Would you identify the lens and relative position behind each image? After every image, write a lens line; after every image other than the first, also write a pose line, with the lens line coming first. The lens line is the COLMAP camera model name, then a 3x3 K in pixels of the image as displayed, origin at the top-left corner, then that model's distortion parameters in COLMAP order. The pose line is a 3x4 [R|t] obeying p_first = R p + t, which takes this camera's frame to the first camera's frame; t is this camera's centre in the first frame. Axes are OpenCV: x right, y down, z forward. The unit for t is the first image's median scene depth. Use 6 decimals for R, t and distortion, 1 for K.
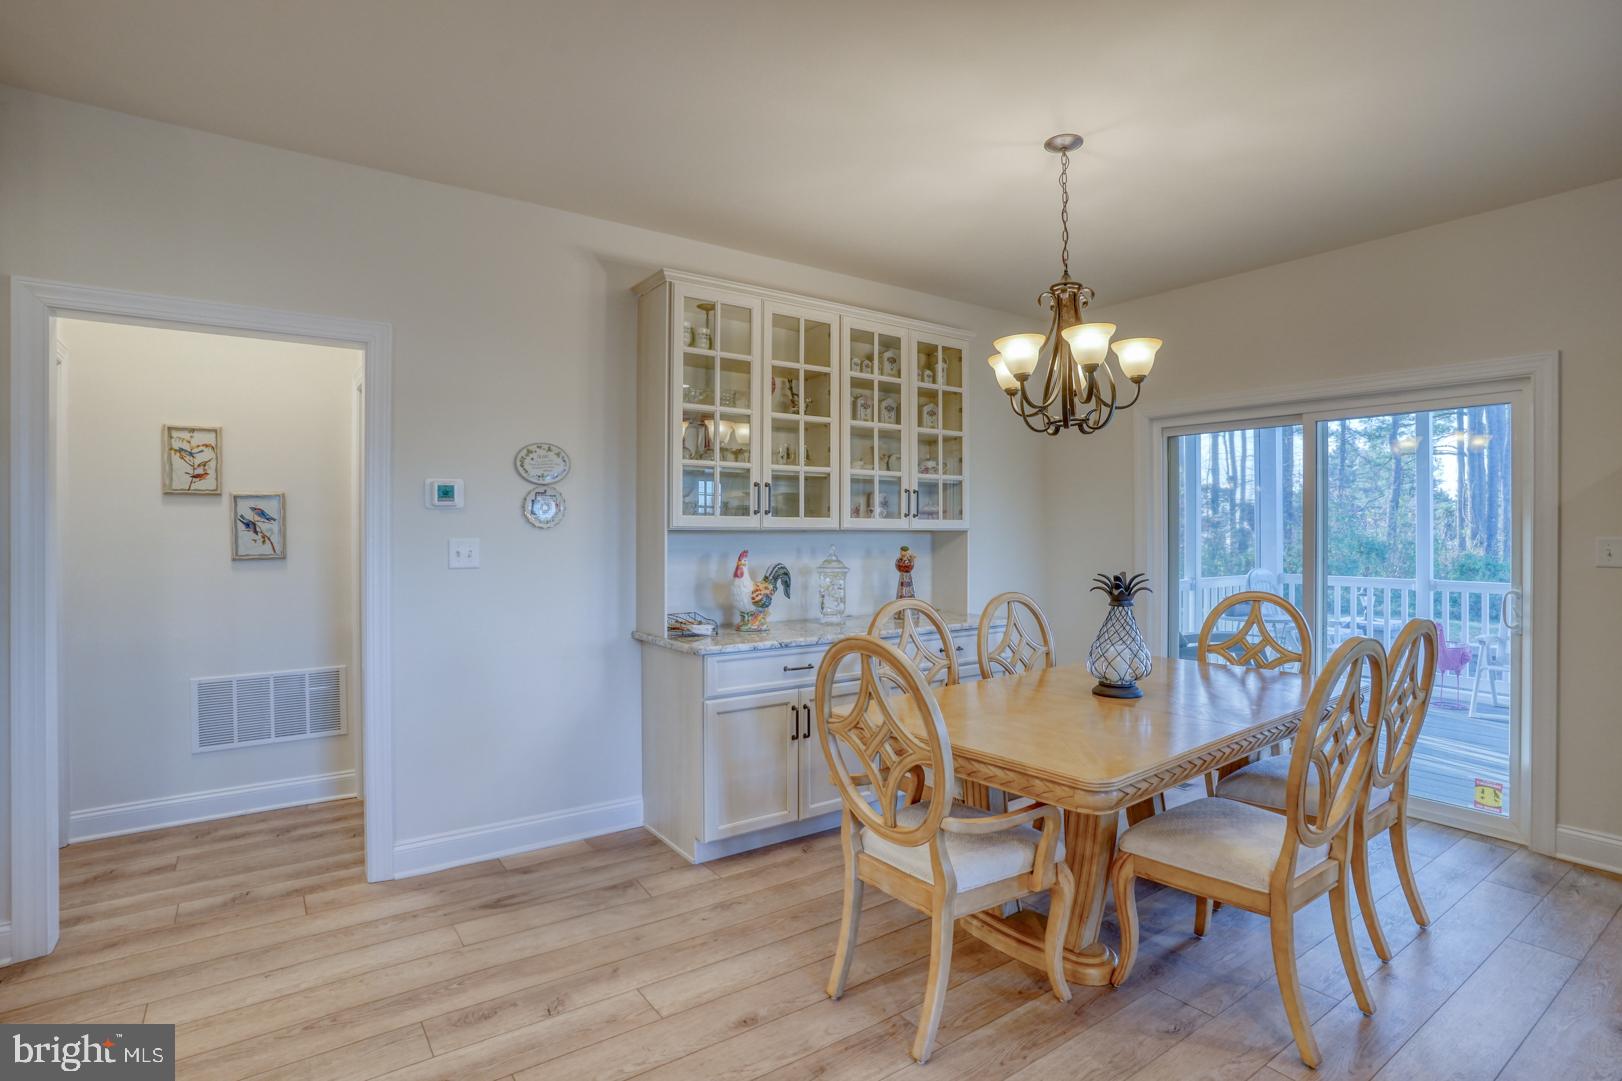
lens RADIAL K [[824.5, 0, 798.1], [0, 824.5, 533.6], [0, 0, 1]] dist [-0.052913, 0.016892]
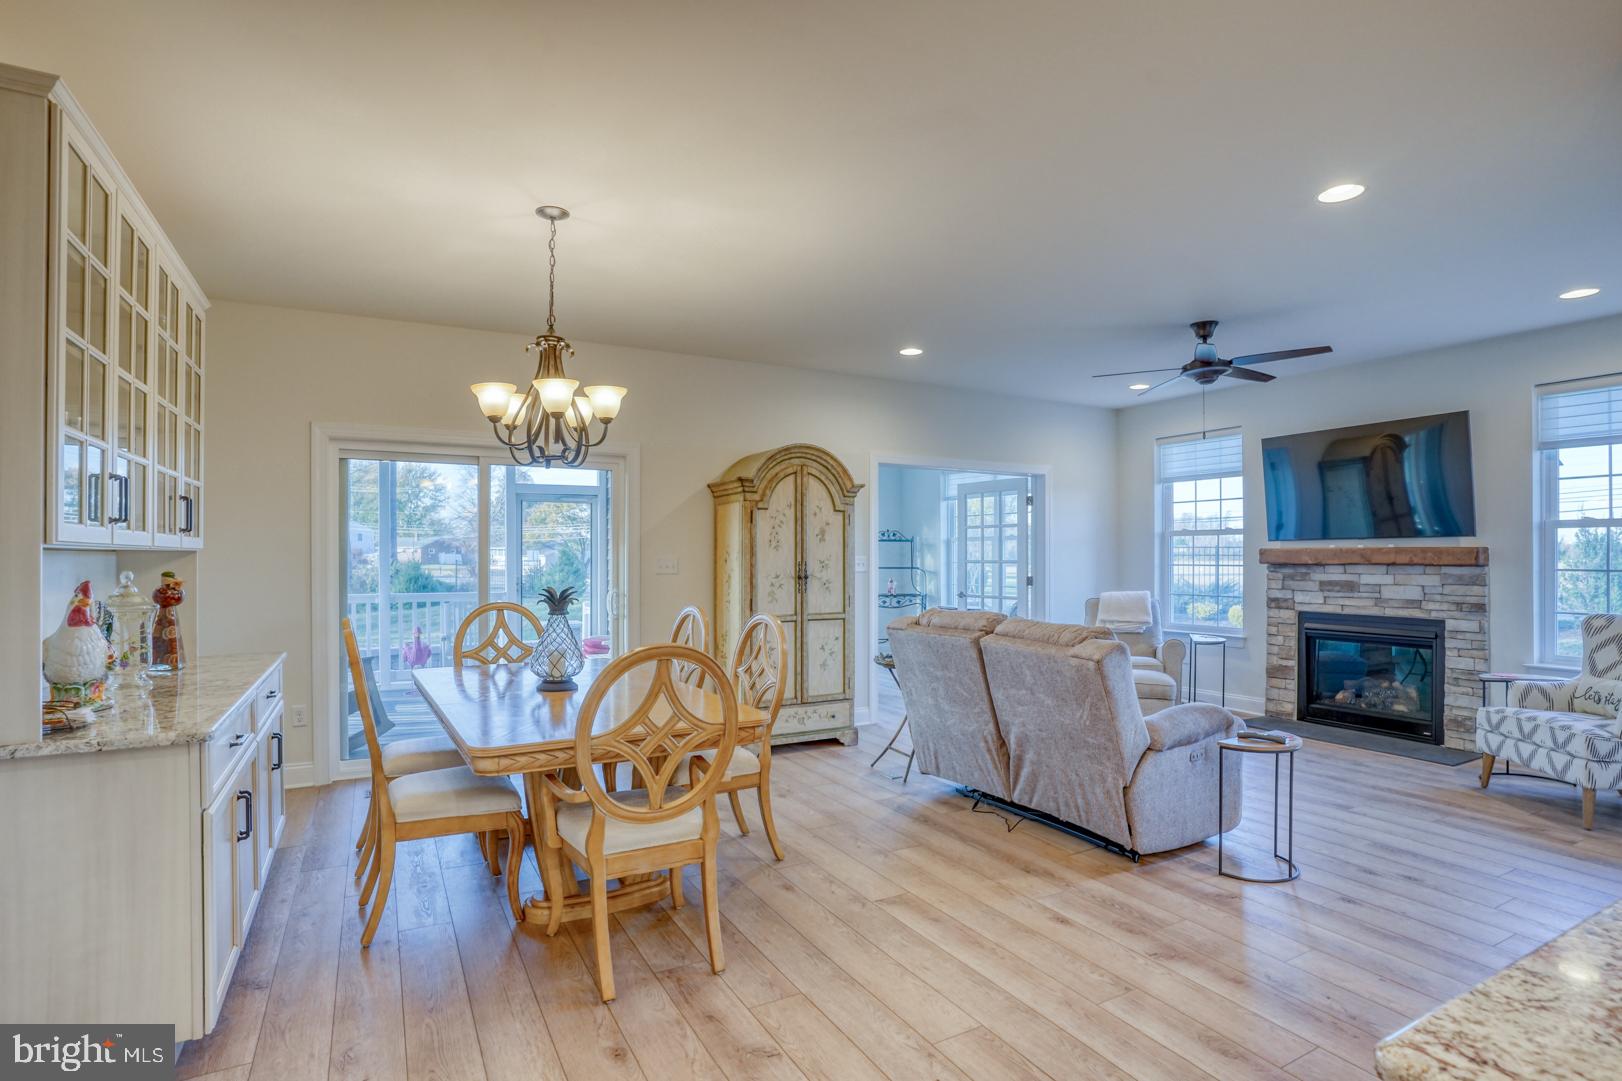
lens RADIAL K [[824.5, 0, 801.8], [0, 824.5, 545.9], [0, 0, 1]] dist [-0.052913, 0.016892]
pose [[0.139482, 0.011929, 0.990153, -0.644956], [-0.000003, 0.999927, -0.012046, 0.001809], [-0.990225, 0.001677, 0.139472, 0.414521]]
